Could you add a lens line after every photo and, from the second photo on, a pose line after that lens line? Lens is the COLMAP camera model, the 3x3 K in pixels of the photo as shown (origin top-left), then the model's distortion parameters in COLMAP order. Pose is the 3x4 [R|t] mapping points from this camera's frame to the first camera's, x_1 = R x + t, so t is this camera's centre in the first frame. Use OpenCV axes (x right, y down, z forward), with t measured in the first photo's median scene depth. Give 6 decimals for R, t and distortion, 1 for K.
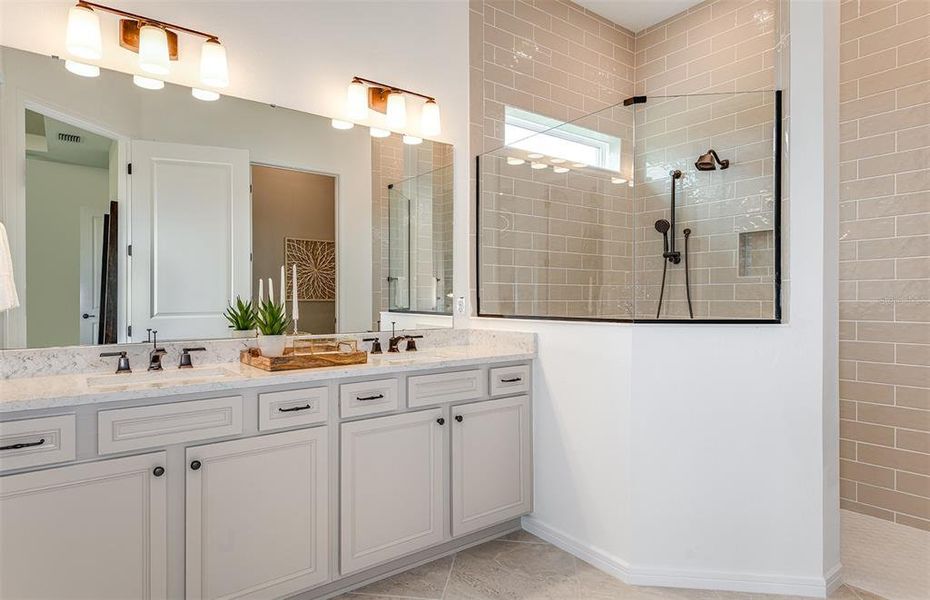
lens RADIAL K [[520.1, 0, 465.0], [0, 520.1, 300.0], [0, 0, 1]] dist [0.001224, 0.000390]
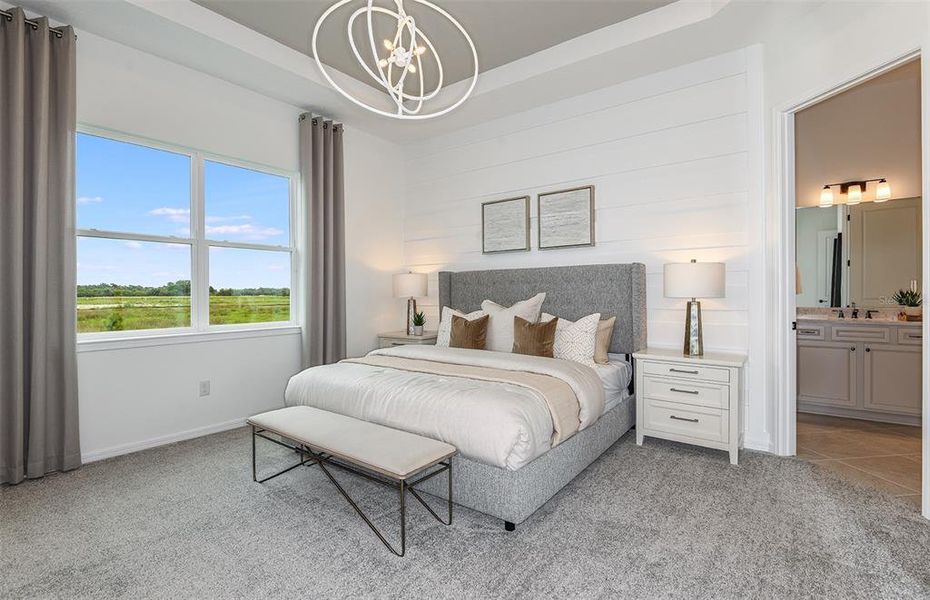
lens RADIAL K [[455.4, 0, 440.8], [0, 455.4, 292.6], [0, 0, 1]] dist [-0.023721, -0.001067]
pose [[0.242171, 0.006284, -0.970213, 1.013345], [-0.002367, 0.999980, 0.005886, 0.001148], [0.970231, 0.000871, 0.242181, -1.471526]]
